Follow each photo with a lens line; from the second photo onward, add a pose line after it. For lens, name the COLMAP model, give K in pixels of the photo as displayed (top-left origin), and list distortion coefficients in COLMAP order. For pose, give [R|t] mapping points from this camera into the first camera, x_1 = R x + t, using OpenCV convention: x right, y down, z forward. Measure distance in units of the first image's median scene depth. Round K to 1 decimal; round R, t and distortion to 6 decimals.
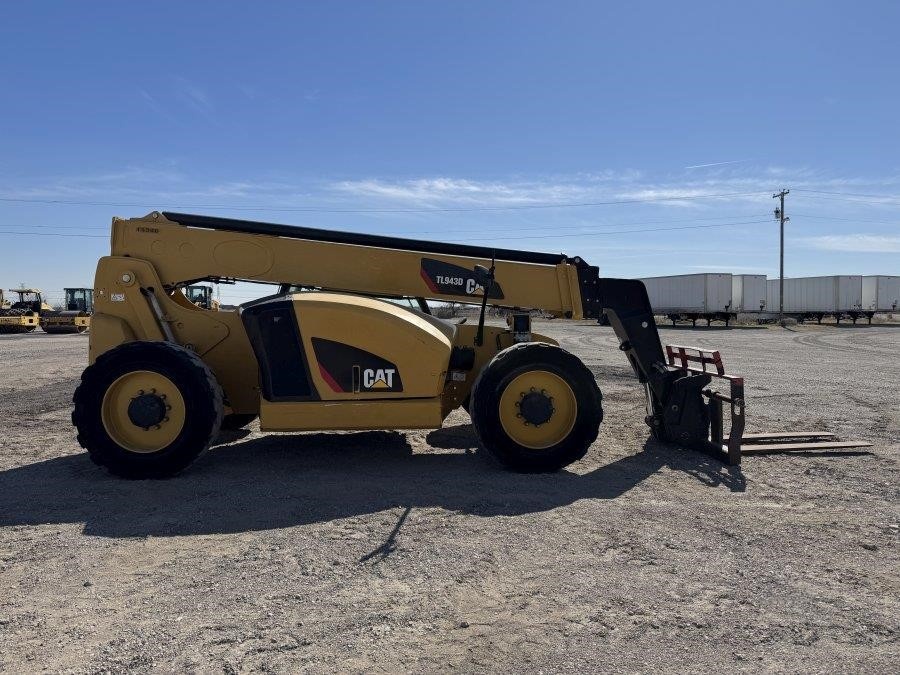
lens RADIAL K [[626.3, 0, 444.3], [0, 626.3, 319.8], [0, 0, 1]] dist [0.063558, -0.060338]
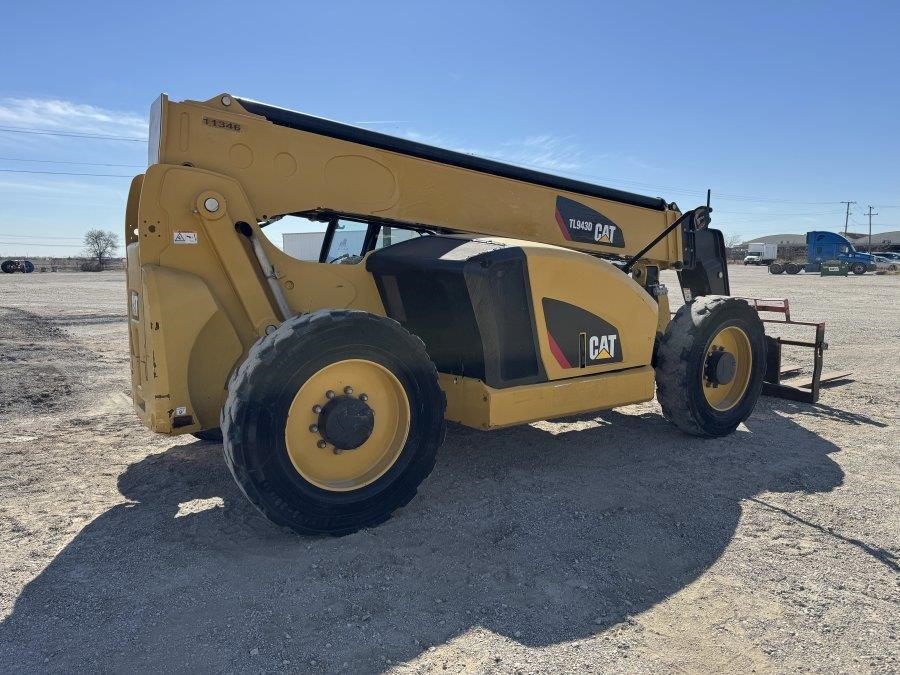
lens RADIAL K [[631.4, 0, 440.6], [0, 631.4, 339.2], [0, 0, 1]] dist [0.071037, -0.087556]
pose [[0.867346, -0.060745, 0.493984, -0.667052], [0.008794, 0.994239, 0.106821, -0.003844], [-0.497627, -0.088307, 0.862884, 0.405241]]
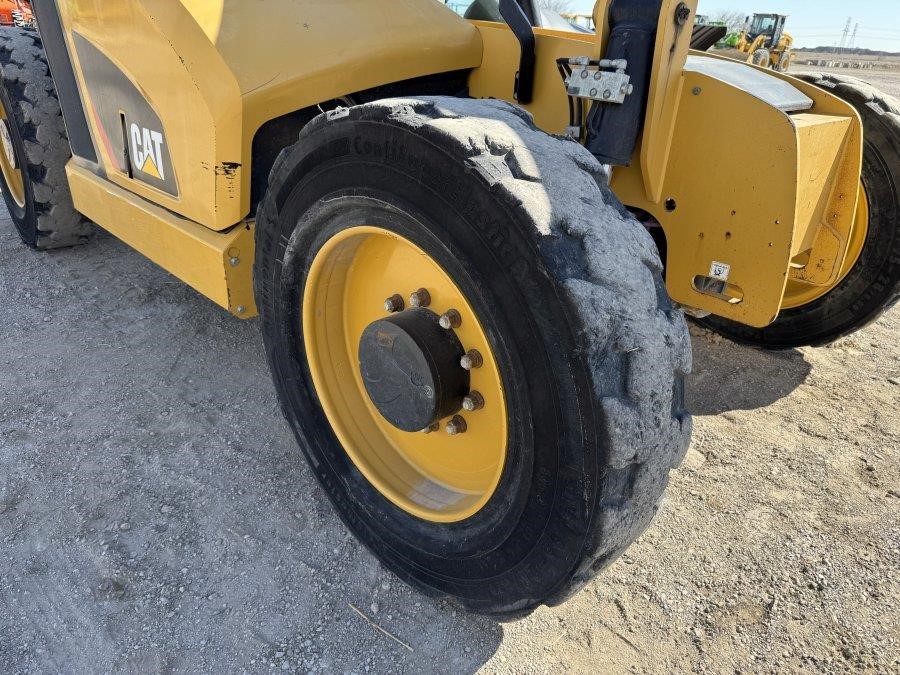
lens RADIAL K [[626.3, 0, 444.3], [0, 626.3, 319.8], [0, 0, 1]] dist [0.063558, -0.060338]
pose [[0.639571, 0.346045, -0.686442, 0.326977], [-0.062710, 0.913463, 0.402062, 0.016688], [0.766170, -0.214100, 0.605924, 0.863379]]
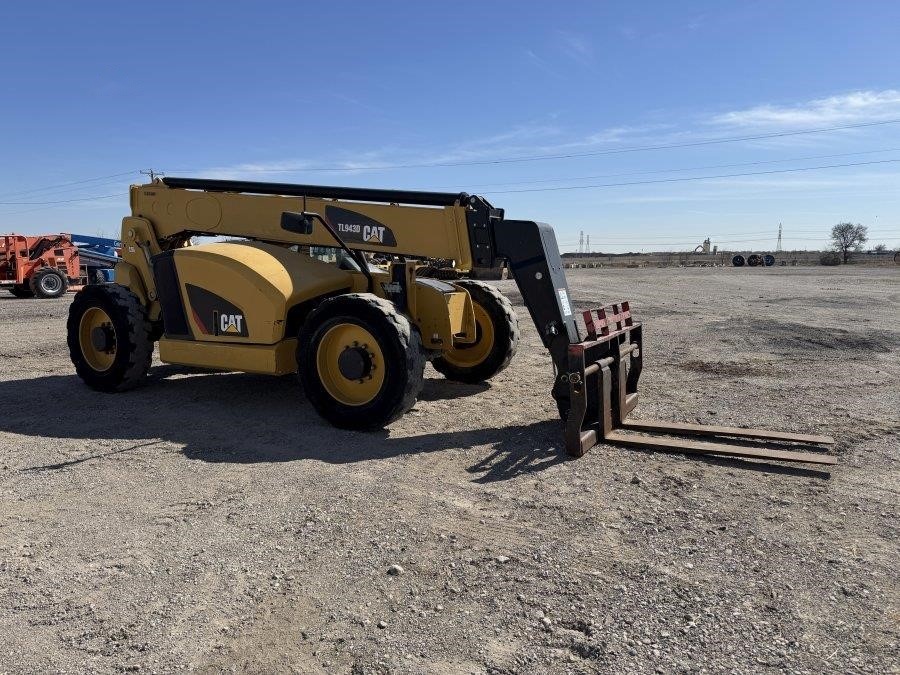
lens RADIAL K [[626.3, 0, 444.3], [0, 626.3, 319.8], [0, 0, 1]] dist [0.063558, -0.060338]
pose [[0.841225, 0.049855, -0.538383, 0.763350], [-0.004733, 0.996381, 0.084870, -0.005015], [0.540665, -0.068847, 0.838416, 0.294765]]
